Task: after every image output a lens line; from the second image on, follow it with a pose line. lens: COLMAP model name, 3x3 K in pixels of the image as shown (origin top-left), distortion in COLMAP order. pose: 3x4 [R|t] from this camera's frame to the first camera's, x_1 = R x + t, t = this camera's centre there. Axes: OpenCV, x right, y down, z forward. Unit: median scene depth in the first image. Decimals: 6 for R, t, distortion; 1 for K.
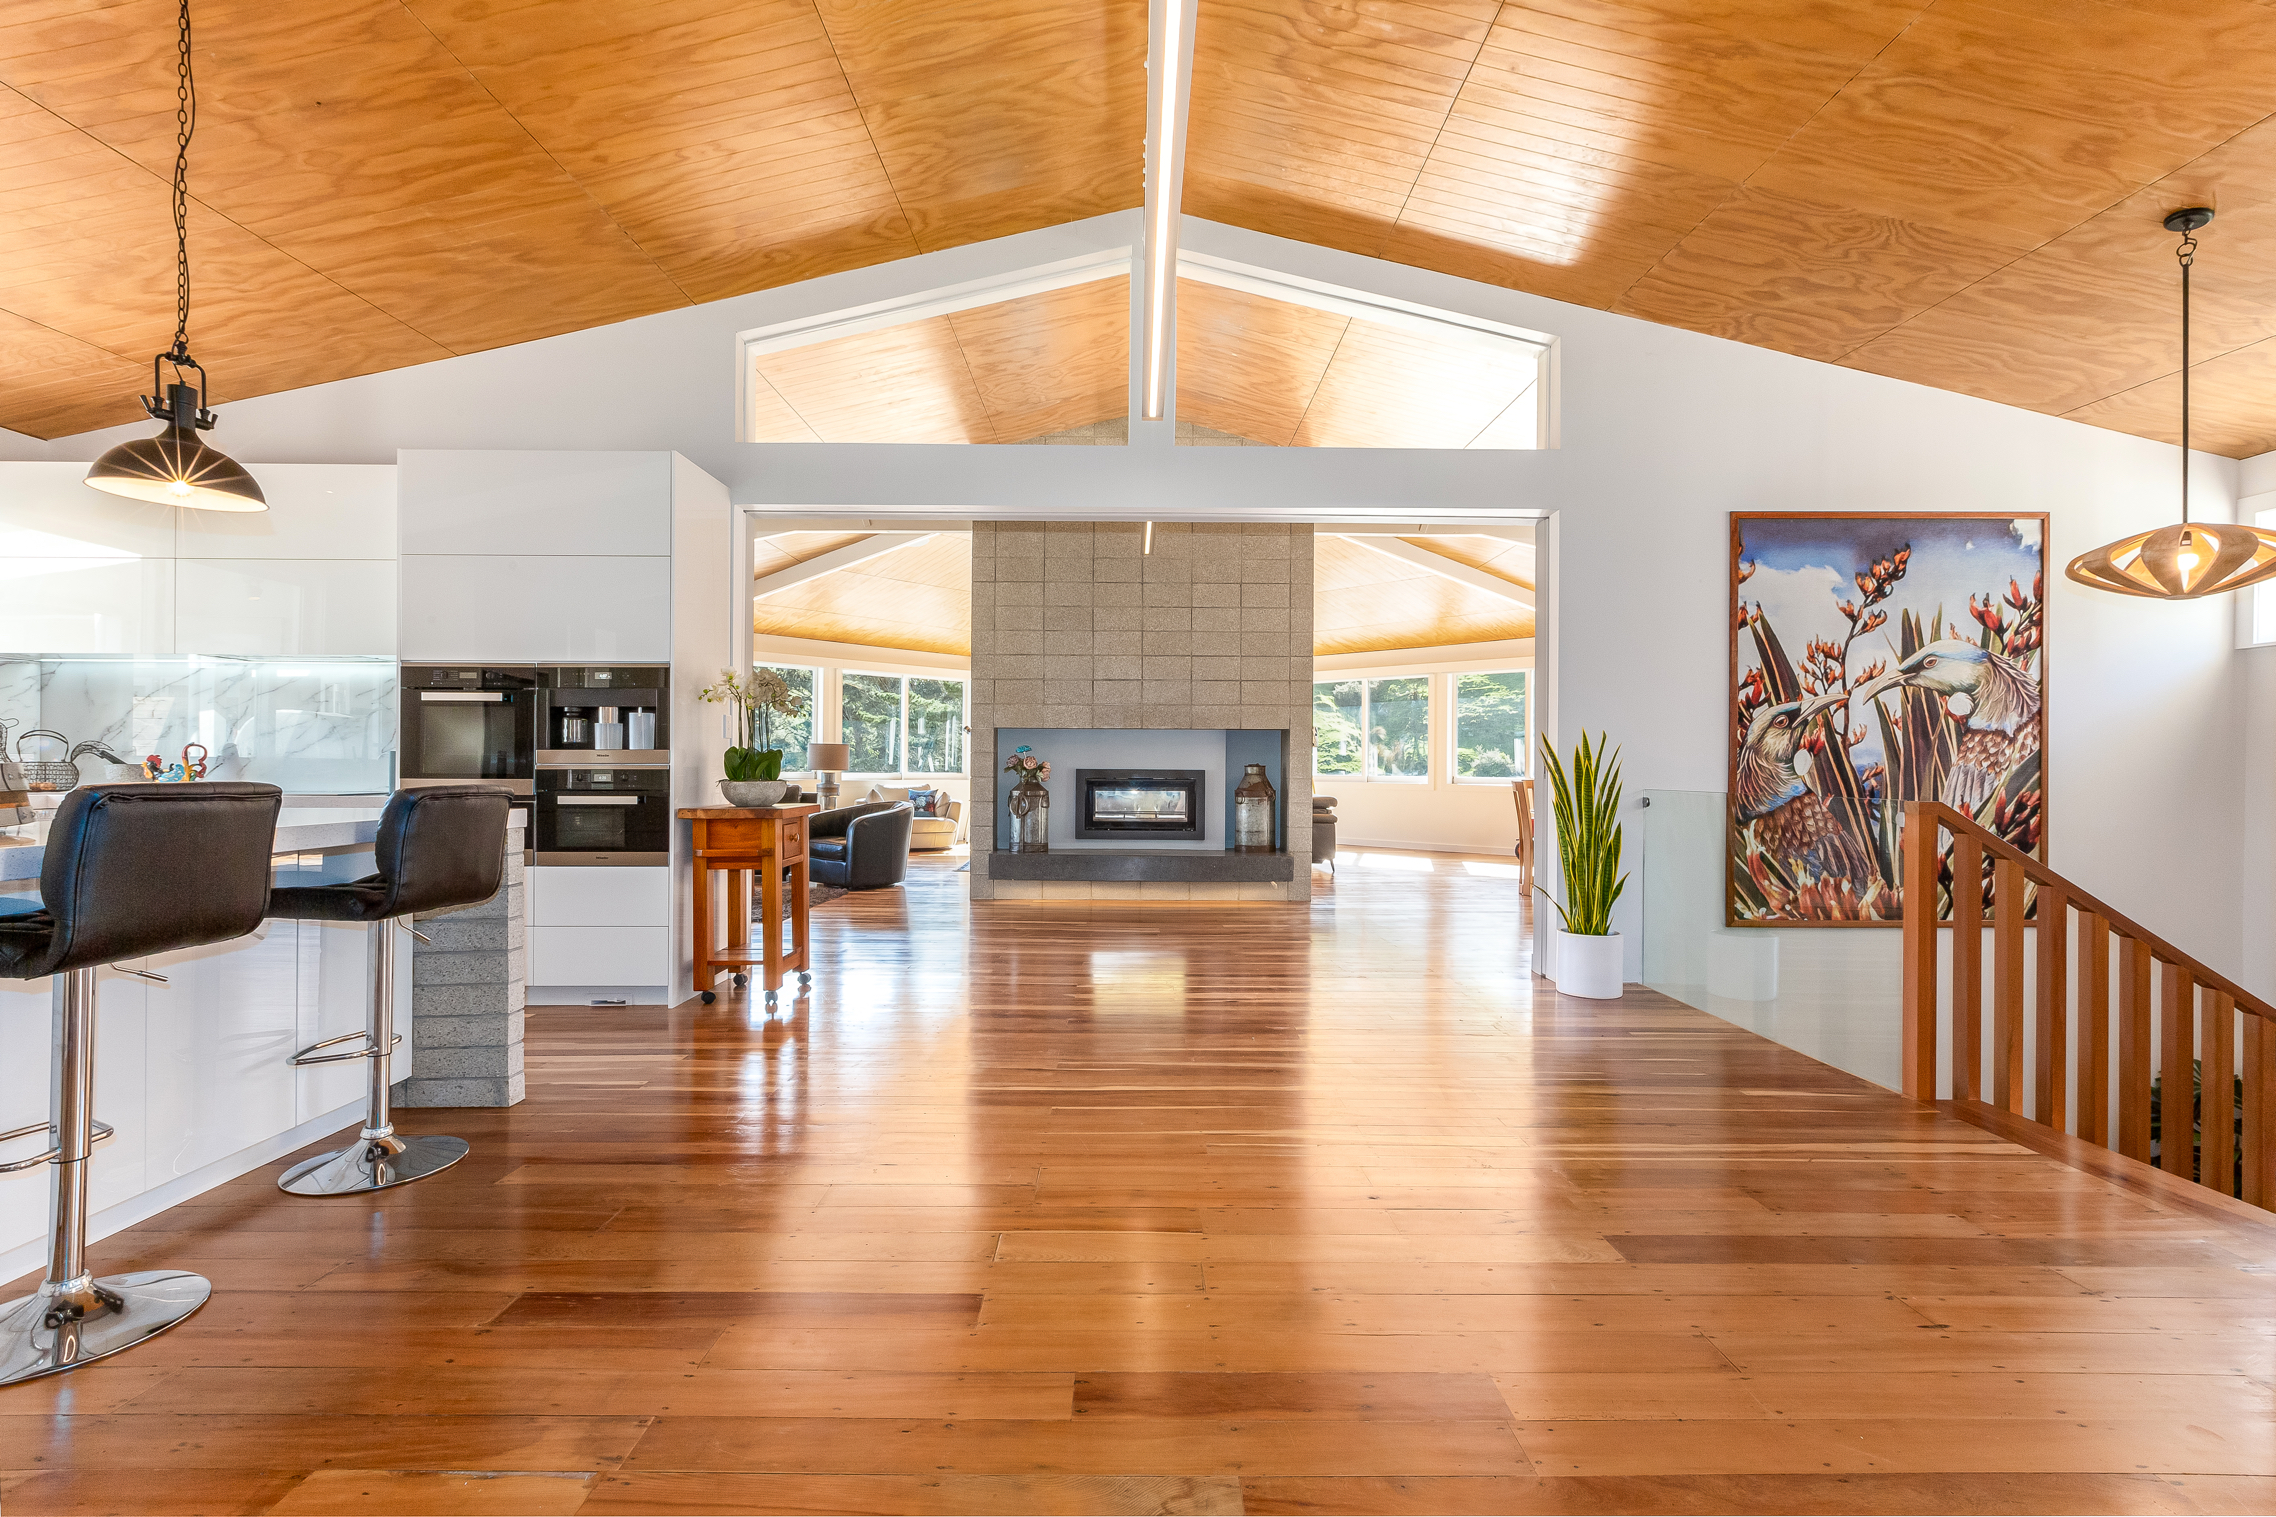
lens RADIAL K [[1022.3, 0, 1134.7], [0, 1022.3, 775.2], [0, 0, 1]] dist [0.002082, -0.000102]
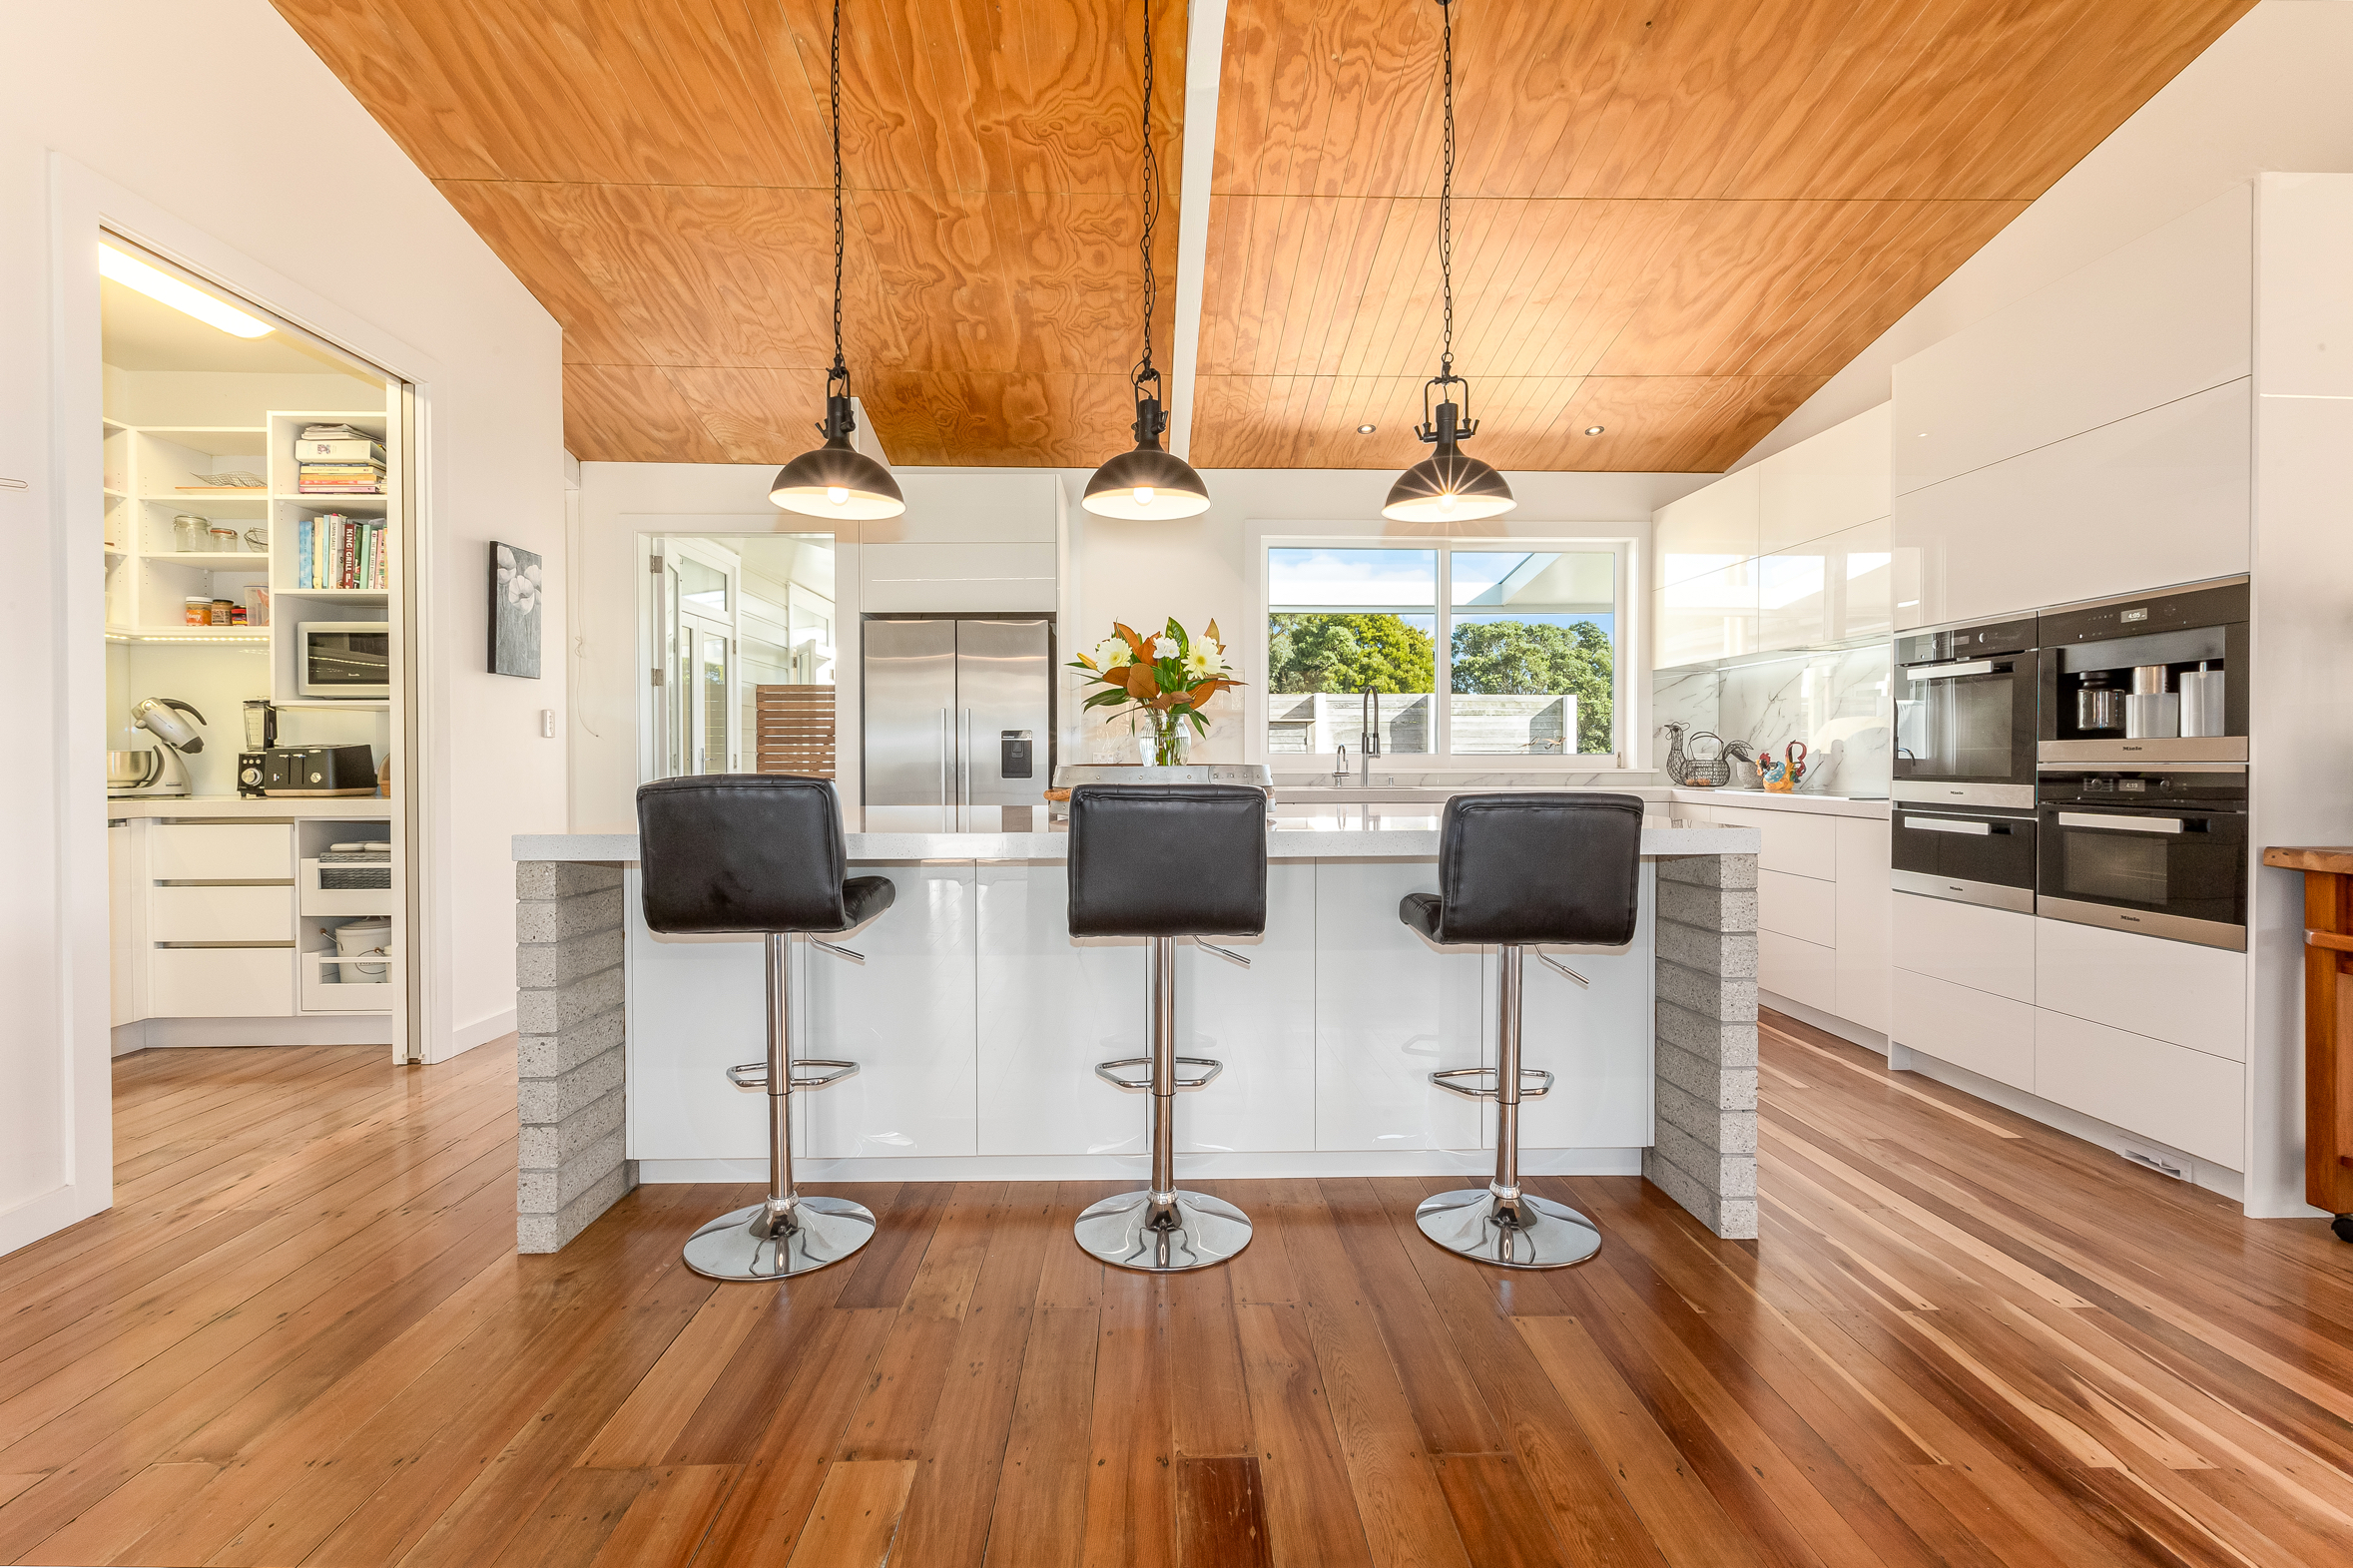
lens RADIAL K [[1056.8, 0, 1180.4], [0, 1056.8, 768.6], [0, 0, 1]] dist [0.002082, -0.000102]
pose [[0.019765, 0.005332, -0.999790, 0.087705], [-0.006948, 0.999962, 0.005196, -0.006689], [0.999781, 0.006843, 0.019801, 0.422057]]
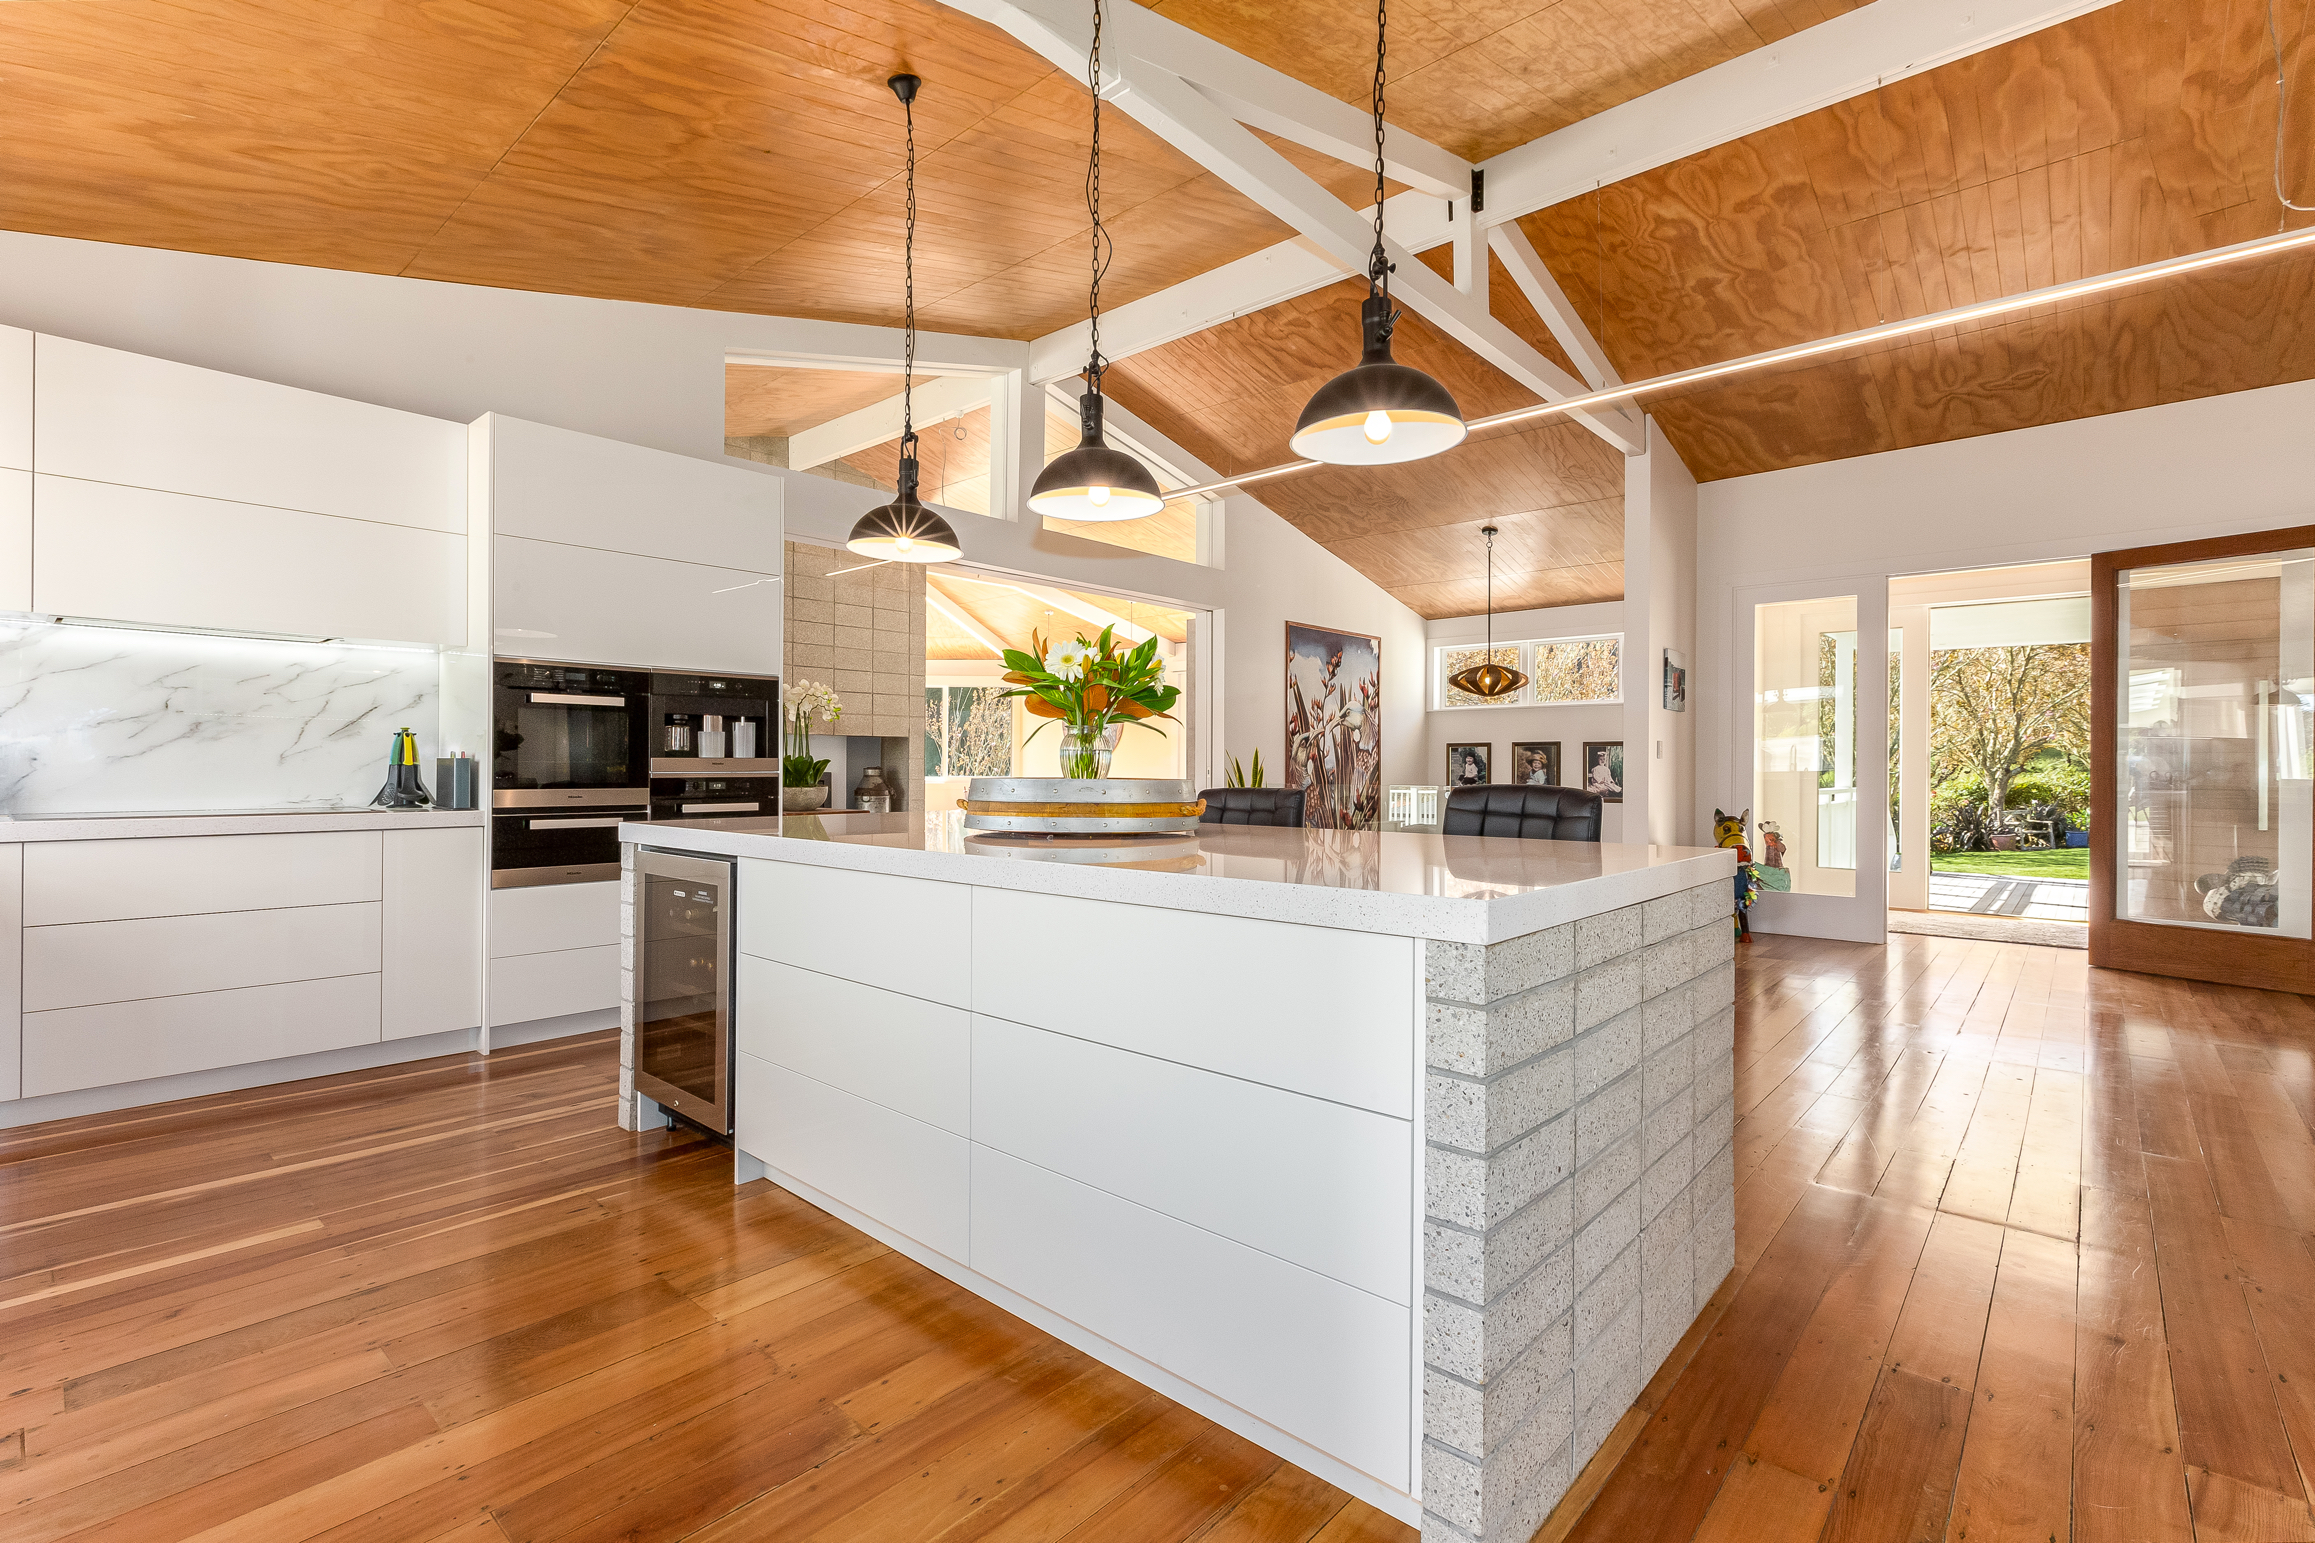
lens RADIAL K [[1039.8, 0, 1155.1], [0, 1039.8, 763.8], [0, 0, 1]] dist [0.002082, -0.000102]
pose [[0.675339, 0.000139, 0.737507, -0.968158], [0.006786, 0.999956, -0.006402, -0.009227], [-0.737476, 0.009328, 0.675309, -0.014305]]
